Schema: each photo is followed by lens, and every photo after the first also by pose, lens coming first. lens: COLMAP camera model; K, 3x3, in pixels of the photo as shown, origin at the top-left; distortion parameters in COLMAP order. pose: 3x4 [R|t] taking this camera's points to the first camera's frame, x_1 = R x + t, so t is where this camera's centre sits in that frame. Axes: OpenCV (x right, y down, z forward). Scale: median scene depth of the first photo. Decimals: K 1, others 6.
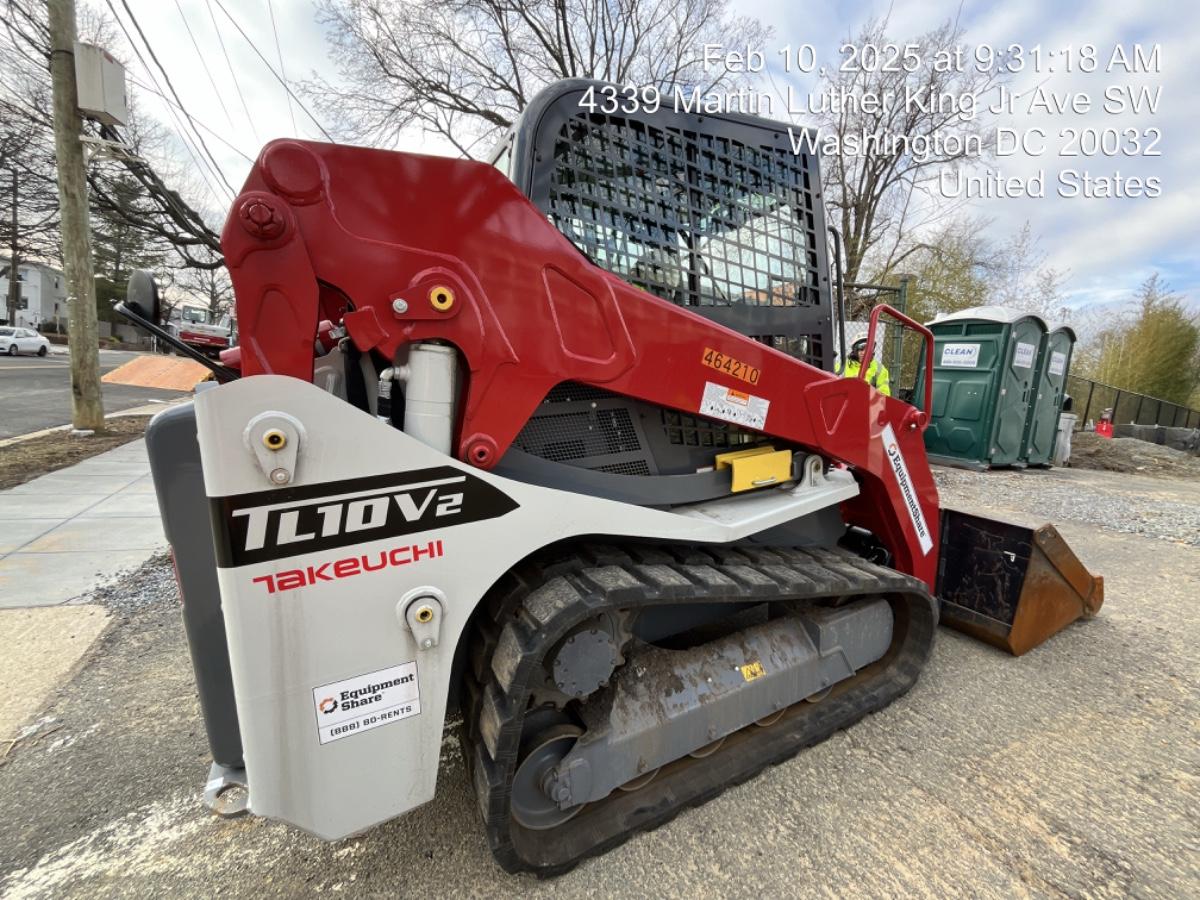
lens RADIAL K [[491.7, 0, 591.4], [0, 491.7, 446.4], [0, 0, 1]] dist [0.003410, 0.000061]
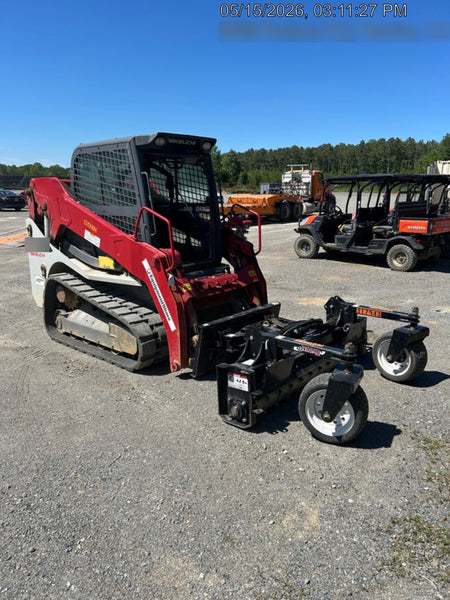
lens RADIAL K [[452.6, 0, 229.3], [0, 452.6, 298.3], [0, 0, 1]] dist [0.048841, -0.054127]
pose [[0.382622, 0.248071, -0.889978, 4.552264], [-0.178815, 0.964949, 0.192091, -0.585971], [0.906436, 0.085643, 0.413569, 0.827578]]
